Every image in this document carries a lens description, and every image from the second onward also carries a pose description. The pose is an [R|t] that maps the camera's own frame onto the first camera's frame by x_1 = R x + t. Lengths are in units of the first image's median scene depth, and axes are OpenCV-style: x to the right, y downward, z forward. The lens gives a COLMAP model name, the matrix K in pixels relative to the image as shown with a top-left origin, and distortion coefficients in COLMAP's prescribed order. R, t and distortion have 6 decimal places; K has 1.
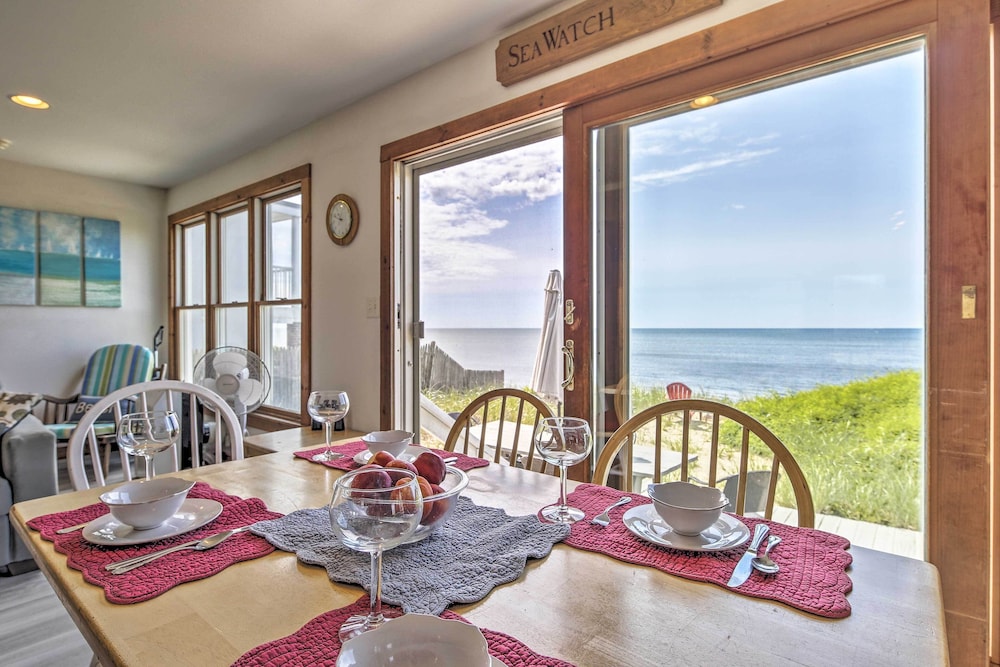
lens RADIAL K [[497.0, 0, 503.7], [0, 497.0, 335.0], [0, 0, 1]] dist [-0.002162, -0.001128]
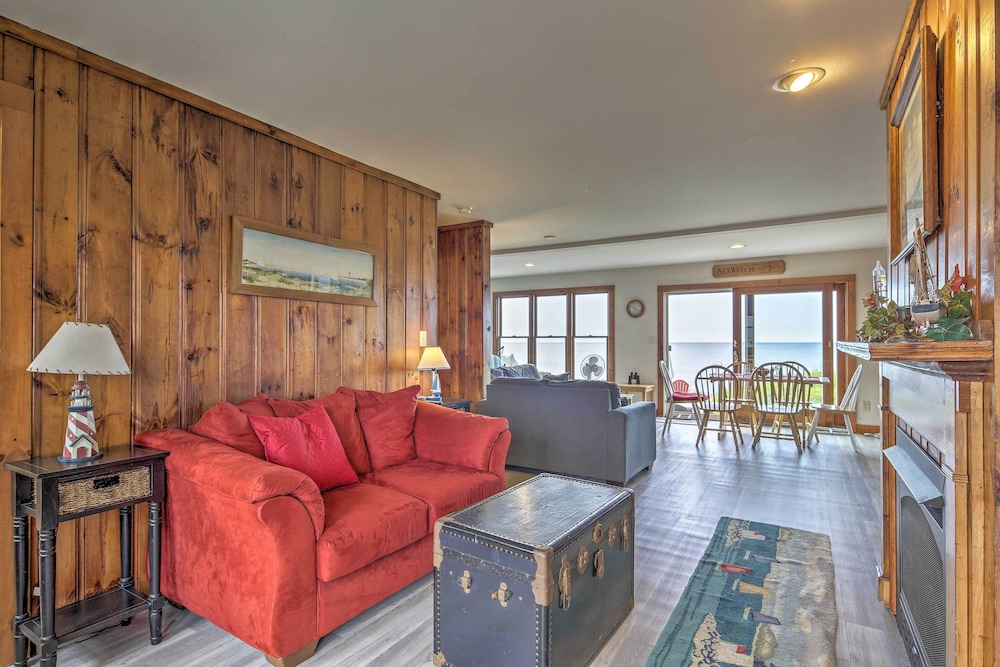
lens RADIAL K [[492.7, 0, 501.9], [0, 492.7, 323.0], [0, 0, 1]] dist [0.000676, -0.000235]
pose [[0.994608, 0.002203, 0.103681, -1.934108], [0.003445, 0.998521, -0.054260, -0.005244], [-0.103647, 0.054324, 0.993129, -2.373051]]
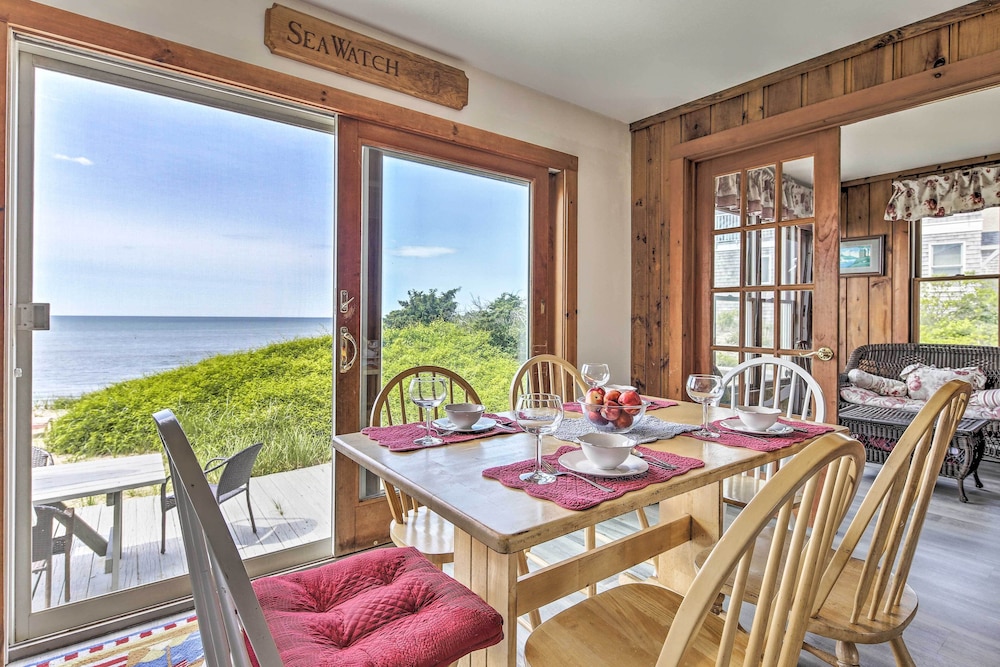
lens RADIAL K [[492.7, 0, 501.9], [0, 492.7, 323.0], [0, 0, 1]] dist [0.000676, -0.000235]
pose [[0.247142, -0.021287, 0.968745, -0.830126], [0.001623, 0.999766, 0.021555, -0.021141], [-0.968978, -0.003755, 0.247119, 0.379668]]
